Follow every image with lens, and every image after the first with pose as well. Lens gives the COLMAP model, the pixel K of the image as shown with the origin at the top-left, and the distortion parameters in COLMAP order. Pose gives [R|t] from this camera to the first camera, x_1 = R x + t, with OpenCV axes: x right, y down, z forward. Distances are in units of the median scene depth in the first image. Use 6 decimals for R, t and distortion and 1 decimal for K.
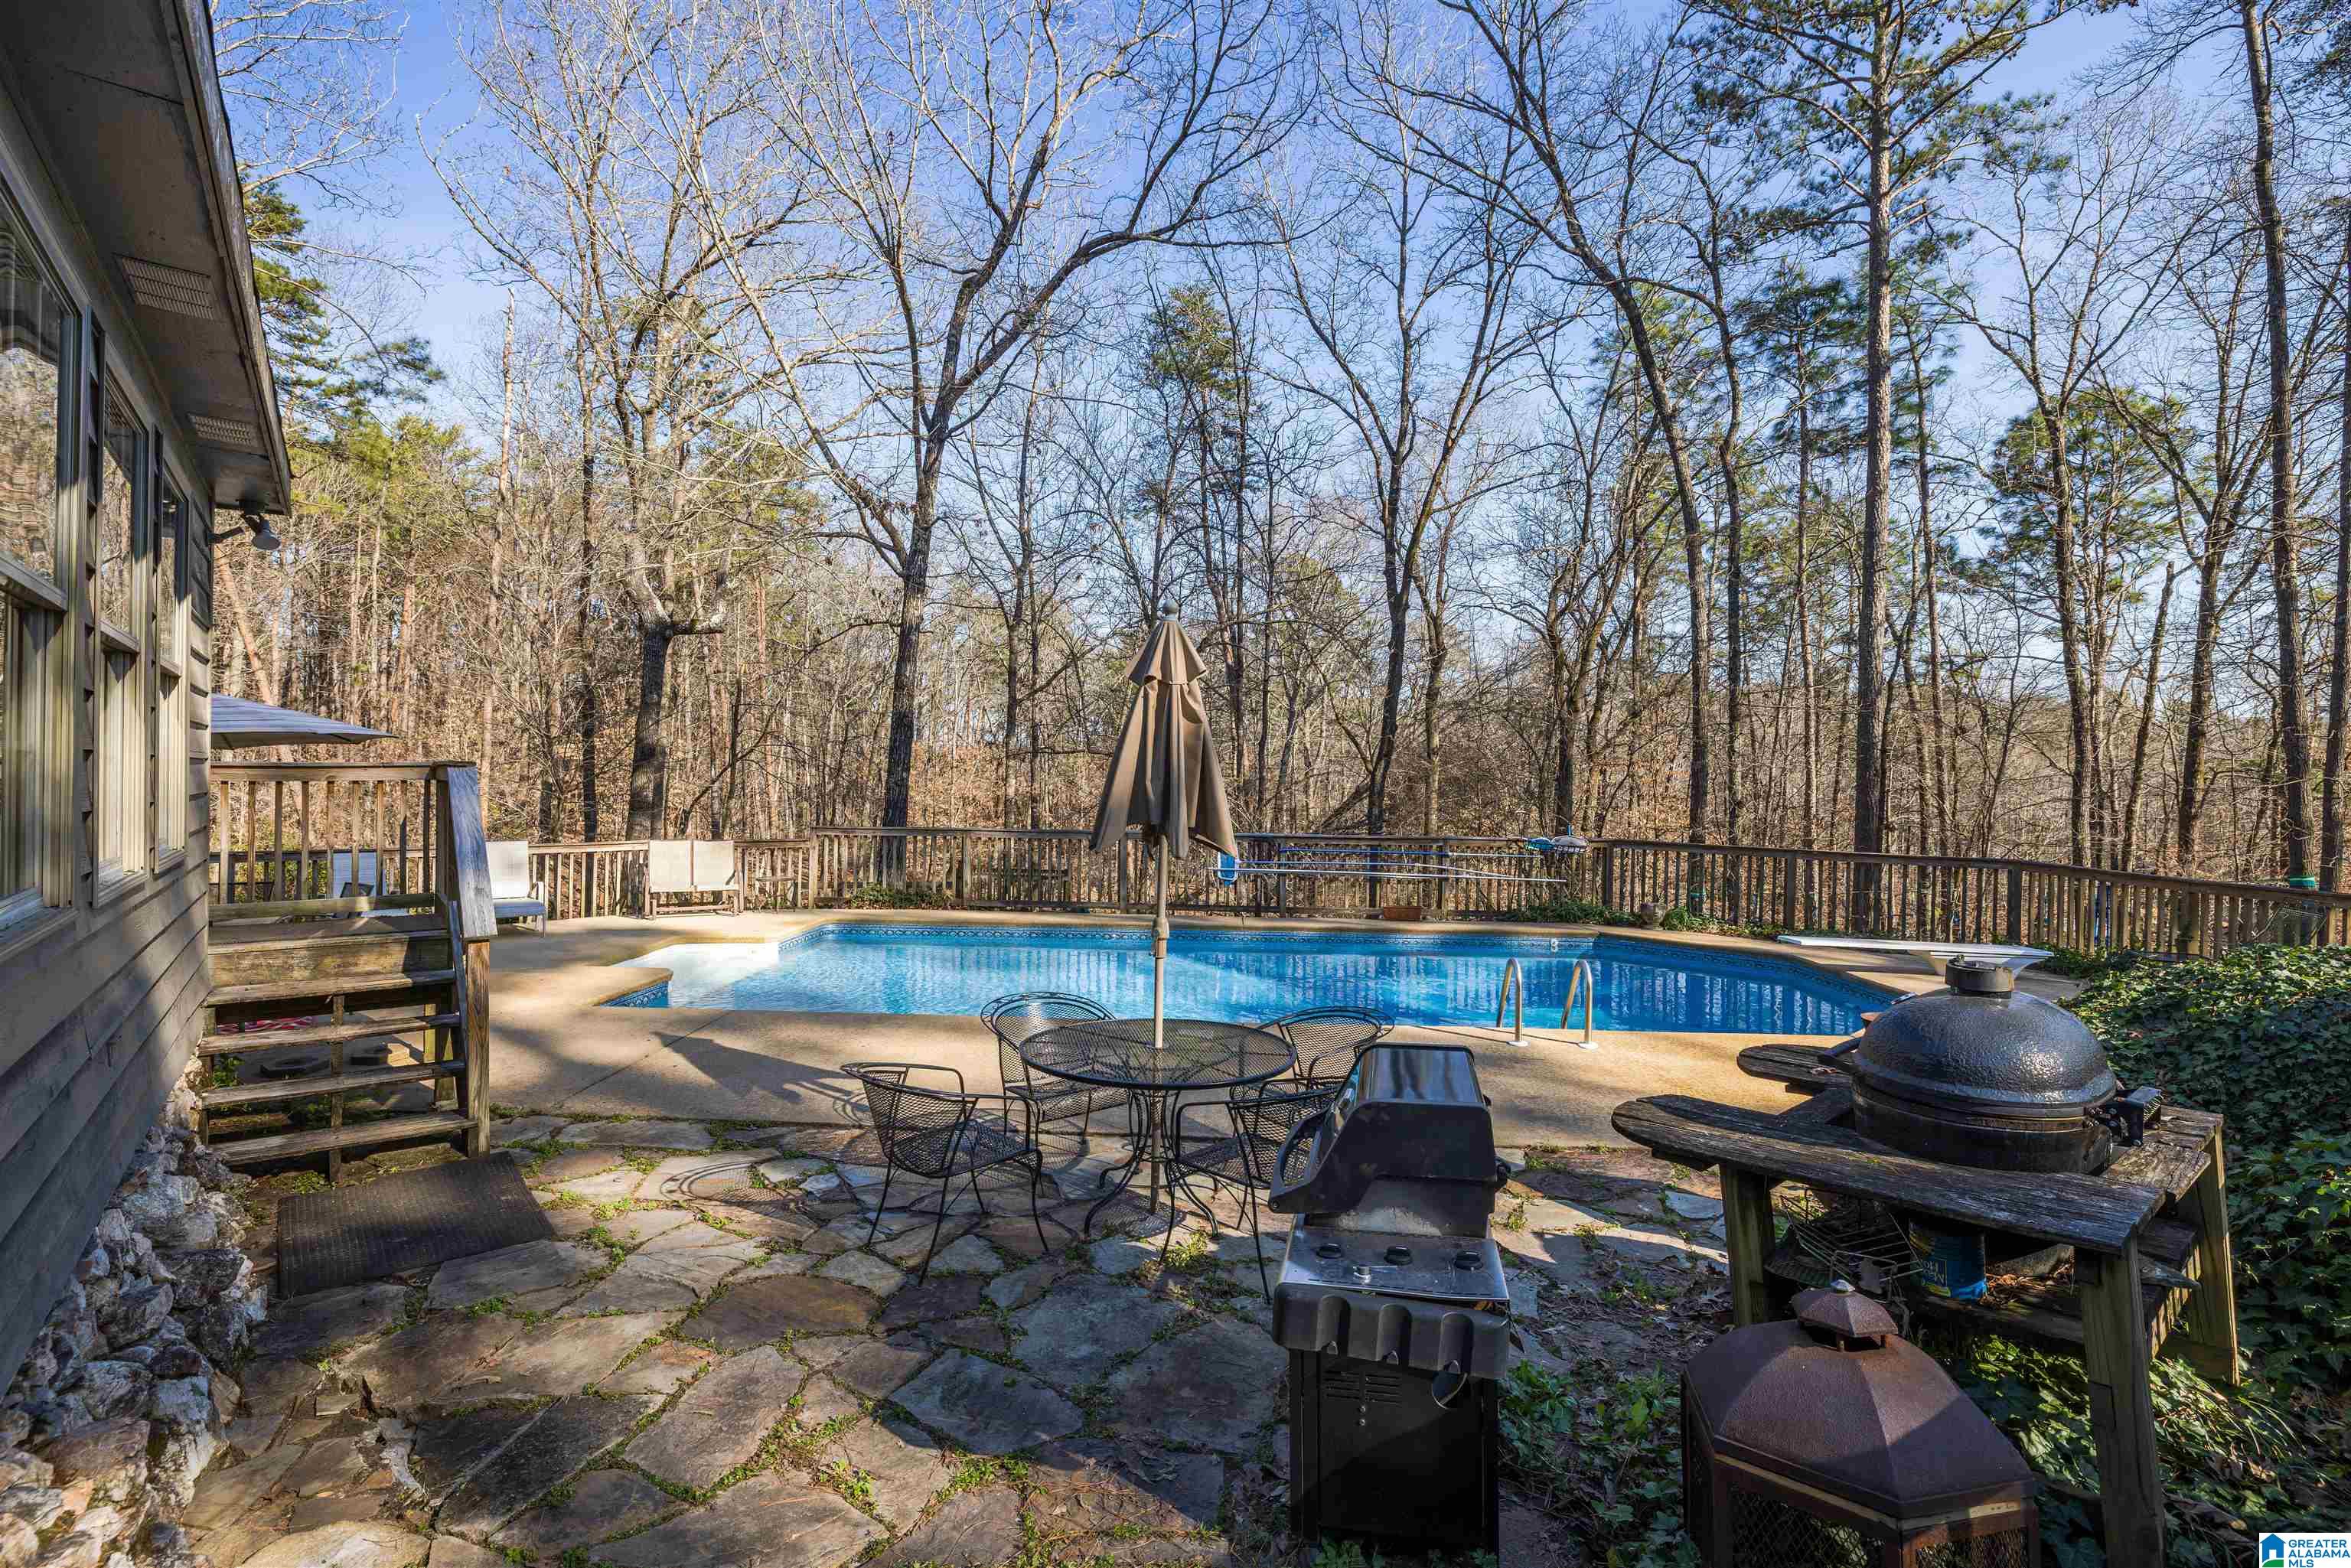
lens RADIAL K [[1136.7, 0, 1175.5], [0, 1136.7, 784.0], [0, 0, 1]] dist [-0.001243, -0.000594]
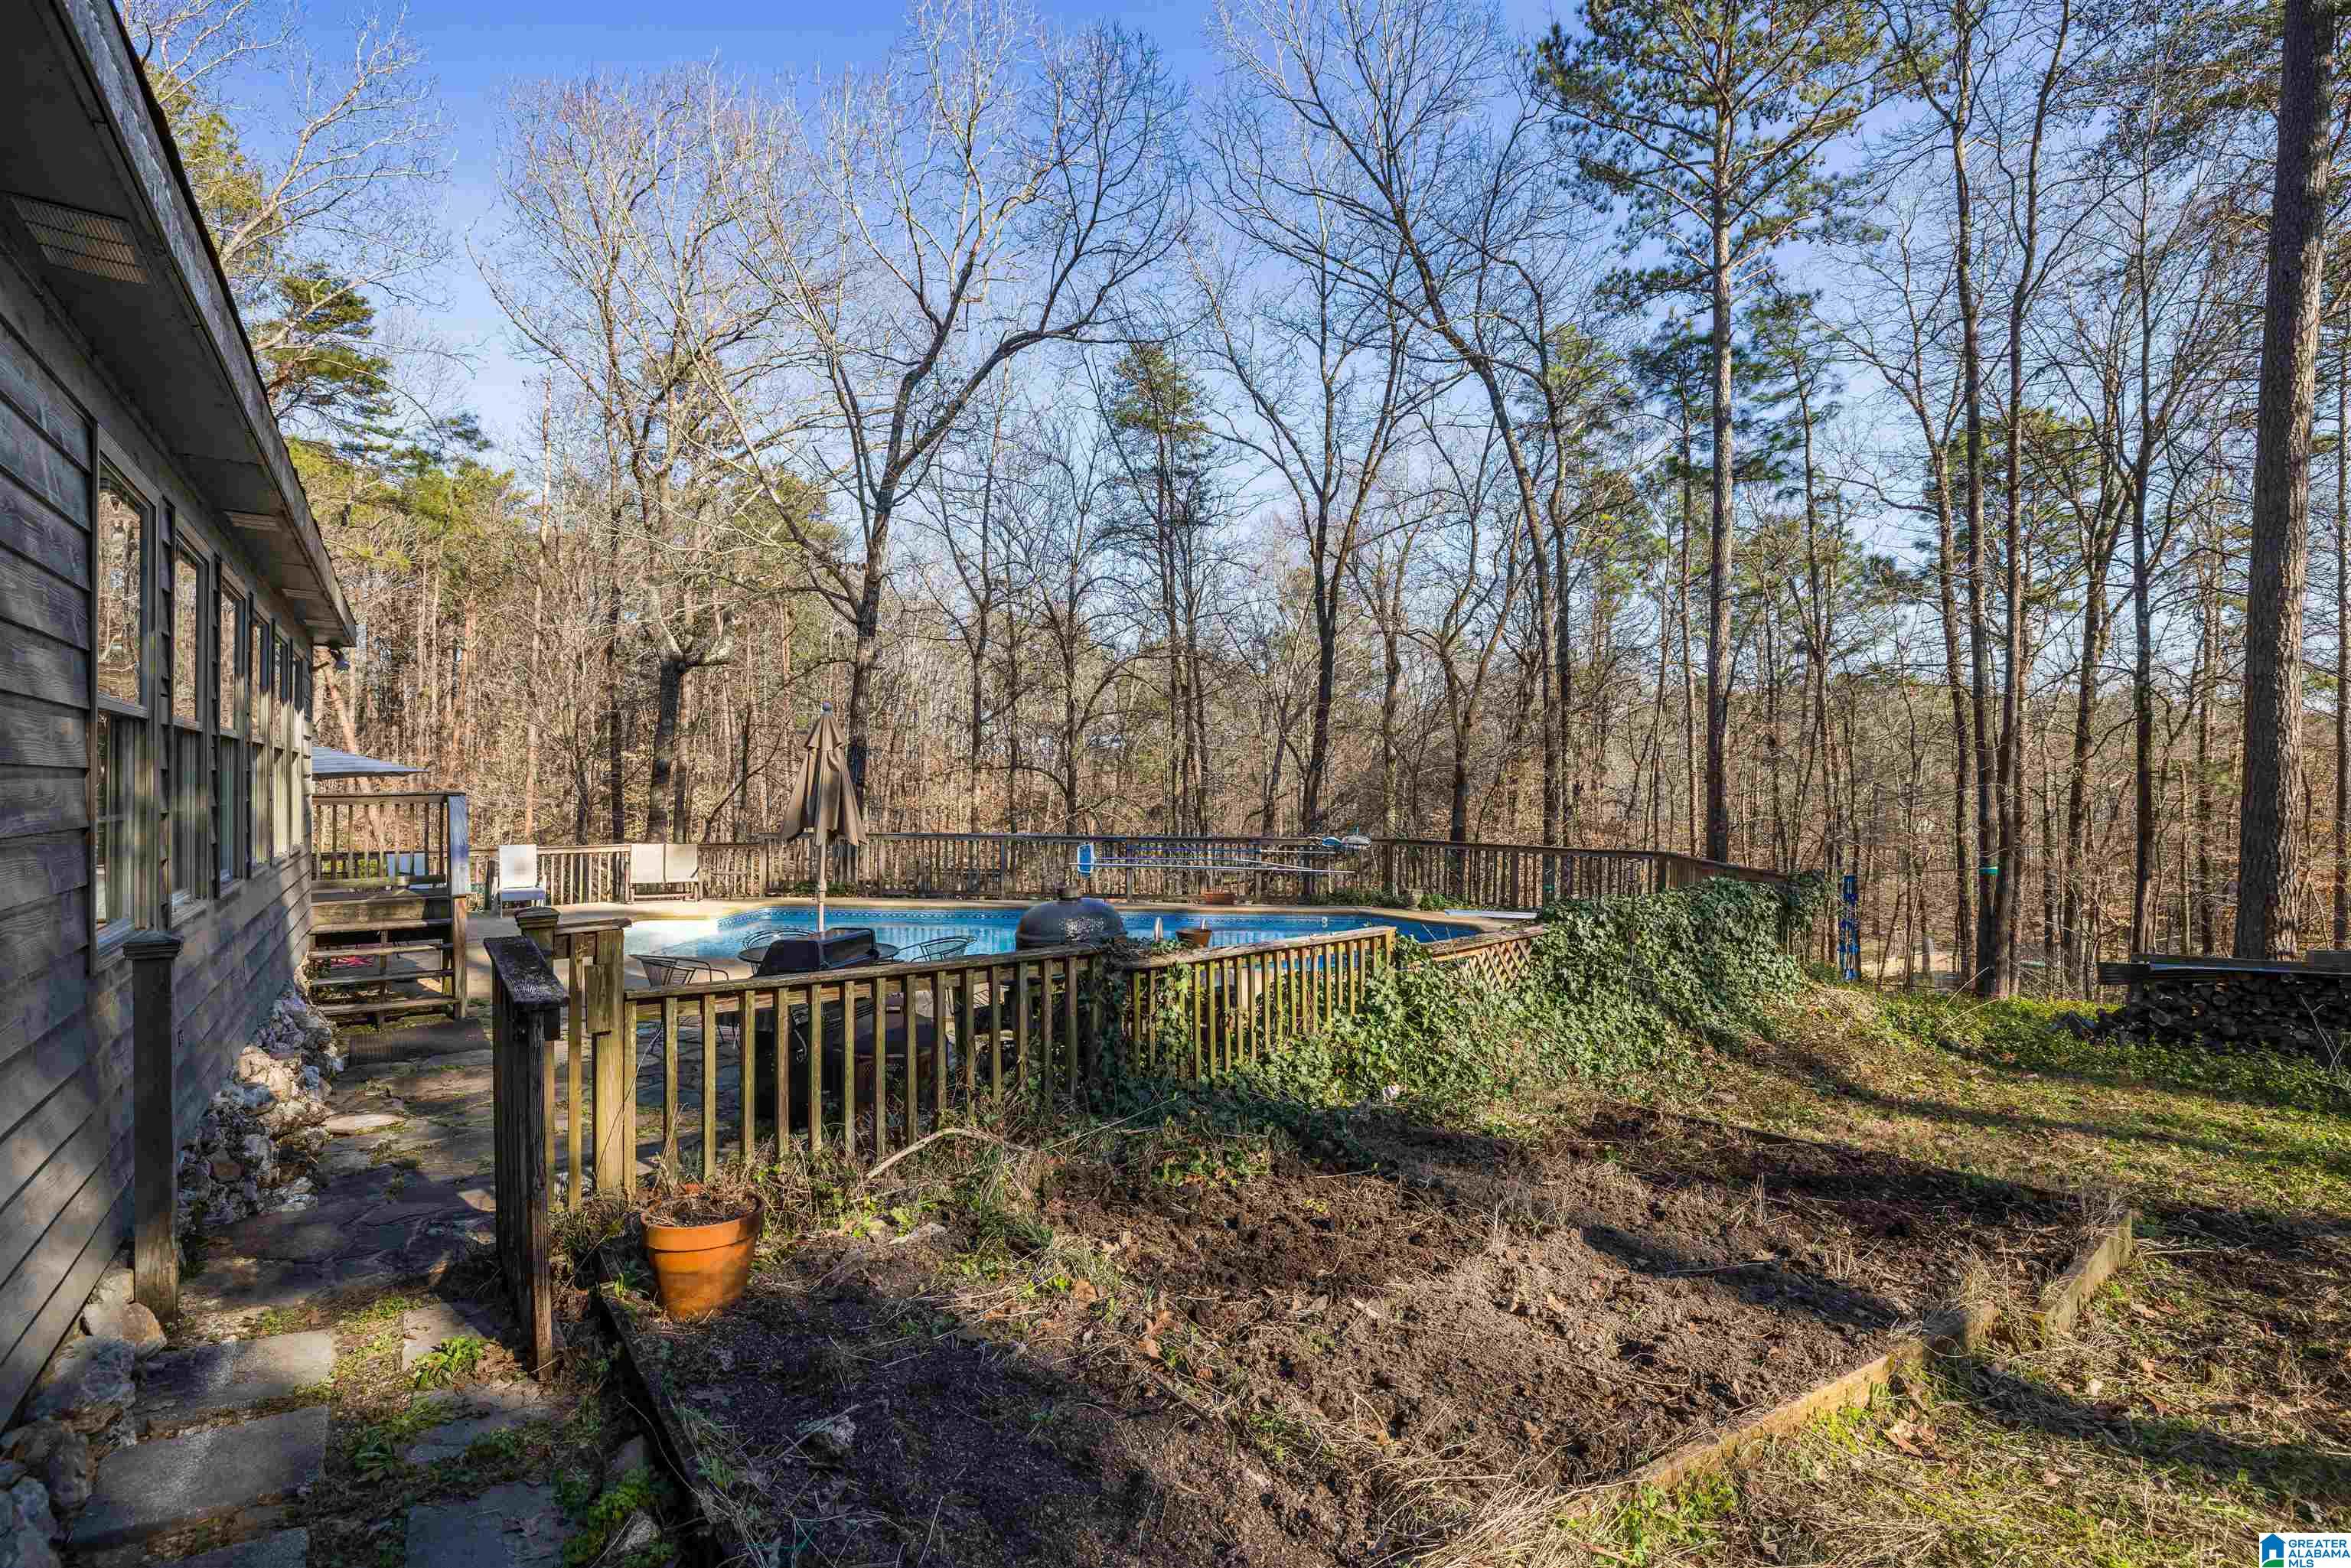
lens RADIAL K [[1149.5, 0, 1175.5], [0, 1149.5, 784.0], [0, 0, 1]] dist [0.002123, 0.000662]
pose [[0.998717, -0.008105, -0.049985, 0.116519], [0.007891, 0.999959, -0.004485, -0.003830], [0.050019, 0.004085, 0.998740, -0.144835]]
